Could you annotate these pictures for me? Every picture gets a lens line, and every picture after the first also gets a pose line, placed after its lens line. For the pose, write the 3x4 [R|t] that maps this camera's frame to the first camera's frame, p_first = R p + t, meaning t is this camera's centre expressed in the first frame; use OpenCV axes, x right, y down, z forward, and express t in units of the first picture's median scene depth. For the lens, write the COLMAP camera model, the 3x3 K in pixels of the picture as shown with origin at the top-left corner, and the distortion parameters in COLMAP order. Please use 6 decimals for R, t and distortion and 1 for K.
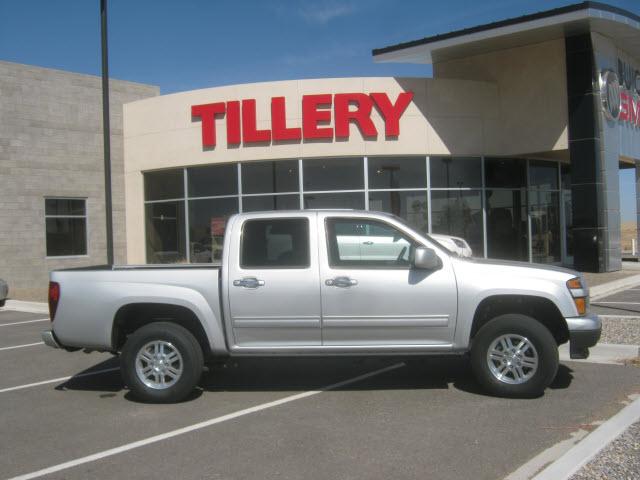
lens RADIAL K [[713.2, 0, 322.4], [0, 713.2, 243.2], [0, 0, 1]] dist [-0.077123, 0.000000]
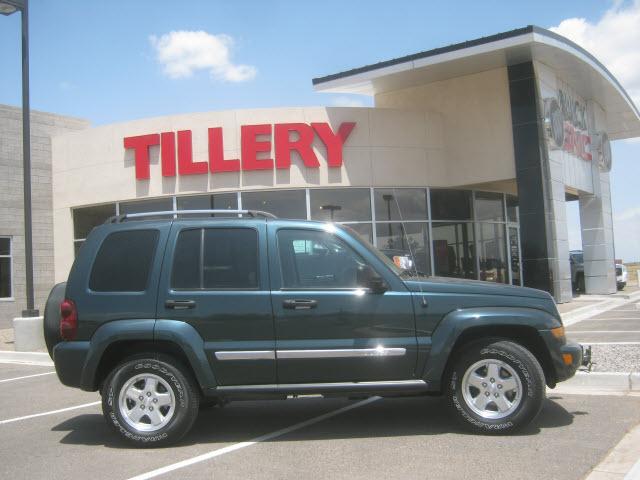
lens RADIAL K [[713.2, 0, 313.4], [0, 713.2, 238.2], [0, 0, 1]] dist [-0.077123, 0.000000]
pose [[0.997256, -0.014291, 0.072644, -0.002212], [0.019255, 0.997493, -0.068098, 0.010322], [-0.071489, 0.069310, 0.995030, 0.048234]]
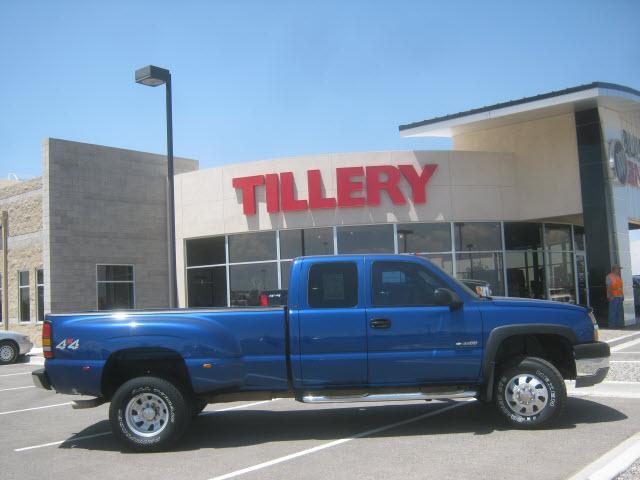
lens RADIAL K [[713.2, 0, 320.7], [0, 713.2, 237.9], [0, 0, 1]] dist [-0.077123, 0.000000]
pose [[0.999907, -0.013264, -0.003186, -0.049123], [0.012927, 0.995929, -0.089208, -0.004260], [0.004357, 0.089159, 0.996008, -0.077284]]
